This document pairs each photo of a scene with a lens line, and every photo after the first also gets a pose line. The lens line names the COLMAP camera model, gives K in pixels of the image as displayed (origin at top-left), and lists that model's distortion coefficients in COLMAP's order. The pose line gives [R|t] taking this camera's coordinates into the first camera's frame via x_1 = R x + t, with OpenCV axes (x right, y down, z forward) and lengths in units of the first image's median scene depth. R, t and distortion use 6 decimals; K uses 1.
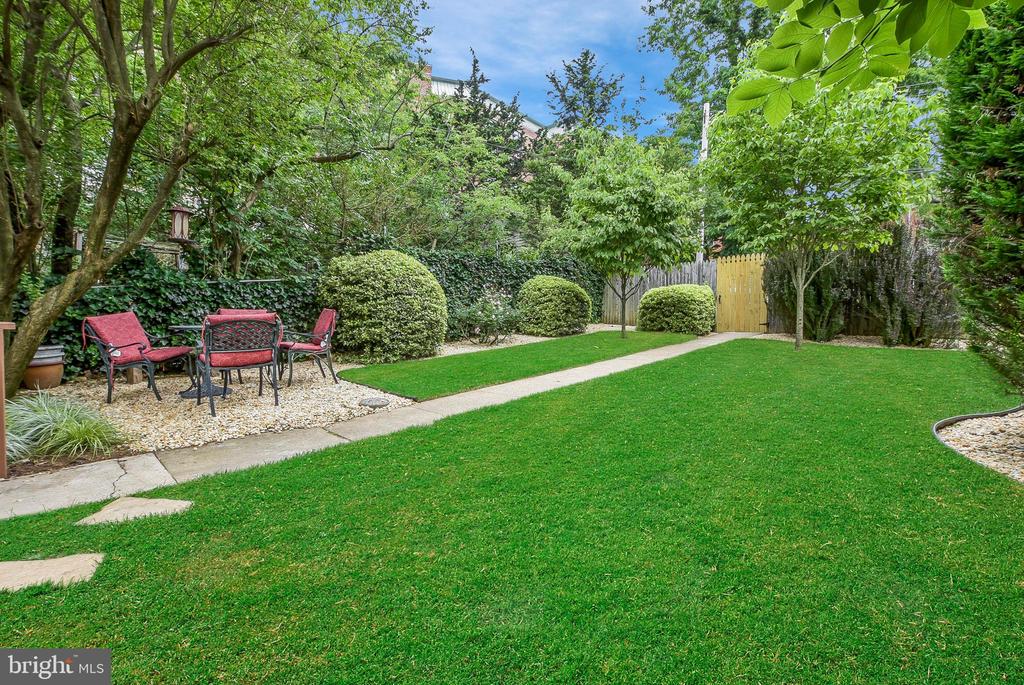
lens RADIAL K [[468.9, 0, 515.7], [0, 468.9, 328.3], [0, 0, 1]] dist [-0.006484, 0.000457]
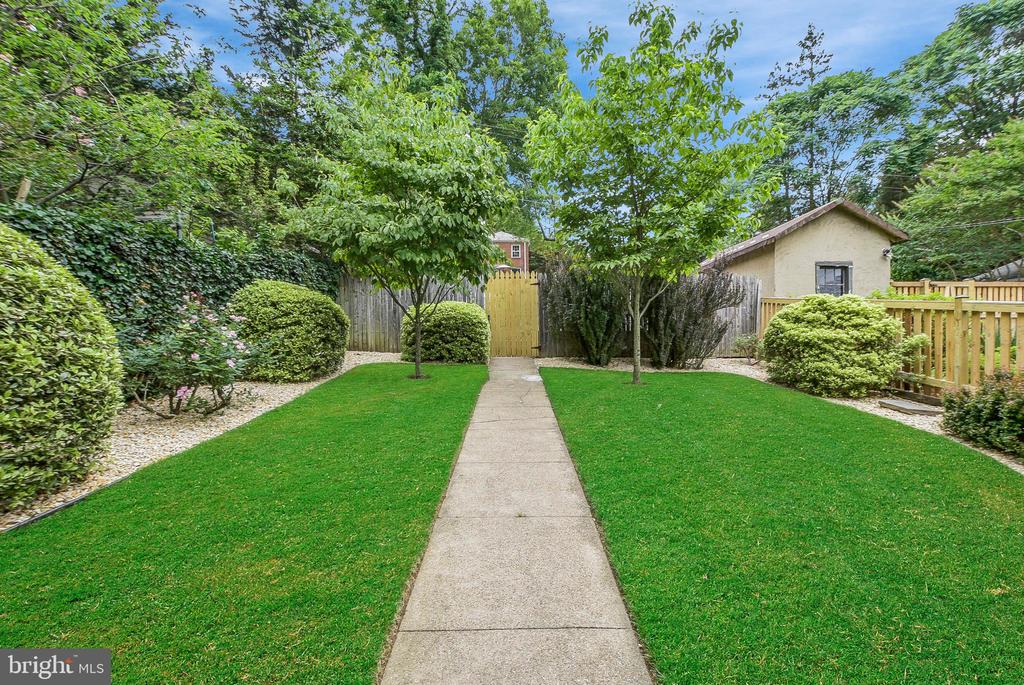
lens RADIAL K [[453.8, 0, 520.5], [0, 453.8, 343.1], [0, 0, 1]] dist [-0.005149, 0.000043]
pose [[0.723173, -0.030284, 0.690002, -0.132344], [0.019488, 0.999535, 0.023445, -0.043599], [-0.690392, -0.003508, 0.723427, 0.393026]]
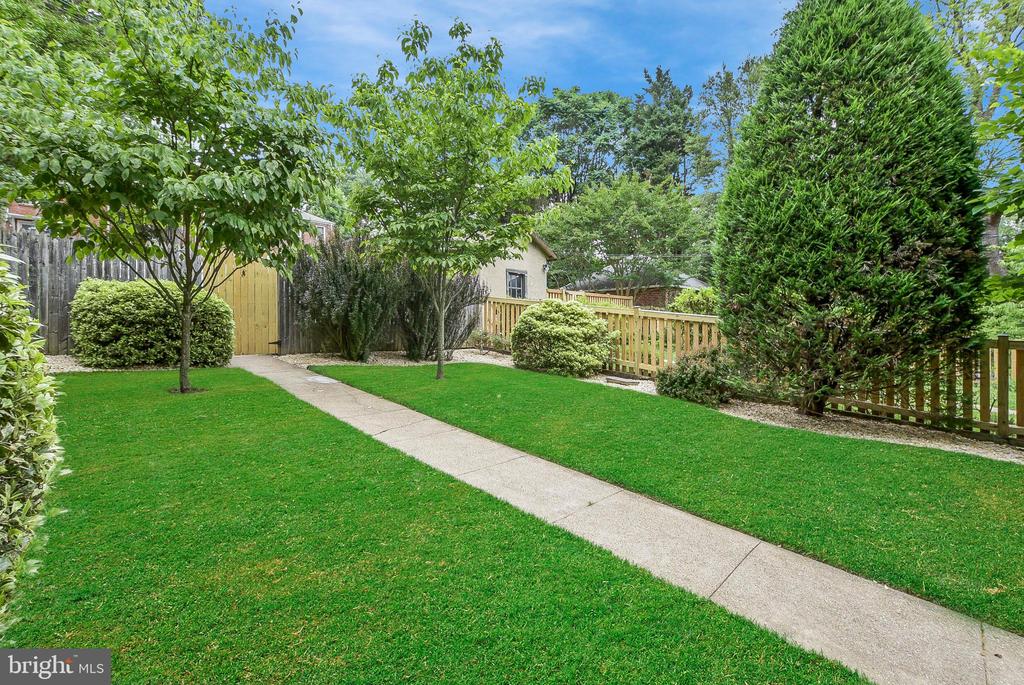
lens RADIAL K [[468.9, 0, 515.7], [0, 468.9, 328.3], [0, 0, 1]] dist [-0.006484, 0.000457]
pose [[0.023717, -0.024538, 0.999418, -0.256665], [-0.002027, 0.999696, 0.024593, -0.057548], [-0.999717, -0.002609, 0.023660, 0.633091]]
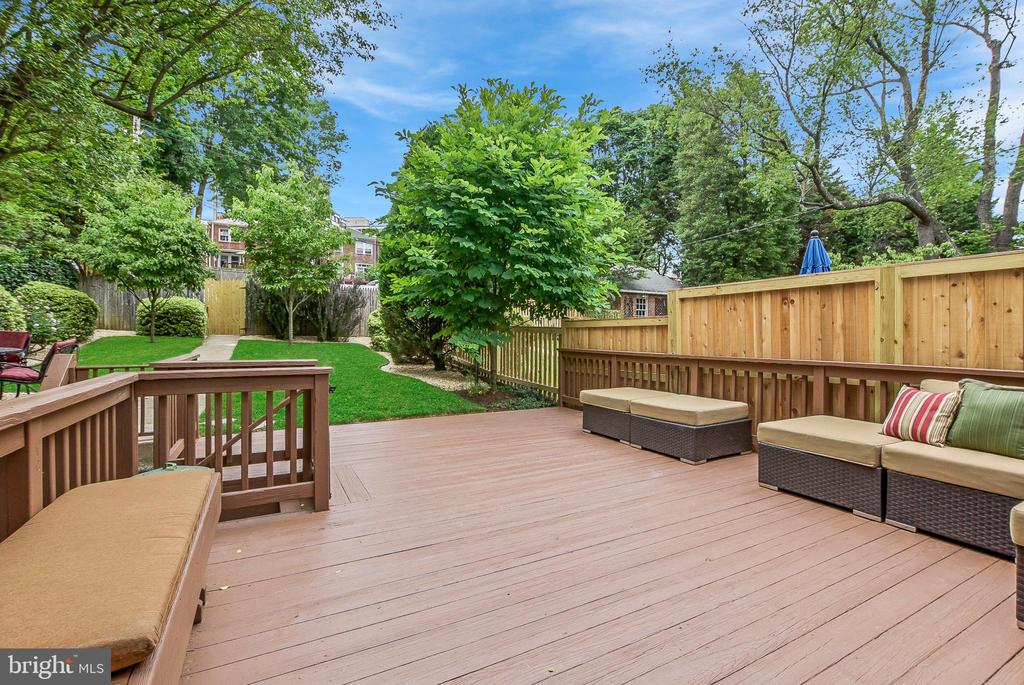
lens RADIAL K [[468.9, 0, 515.7], [0, 468.9, 328.3], [0, 0, 1]] dist [-0.006484, 0.000457]
pose [[0.334287, -0.011442, 0.942402, -0.611662], [-0.007024, 0.999868, 0.014631, -0.042006], [-0.942445, -0.011510, 0.334163, -0.317272]]
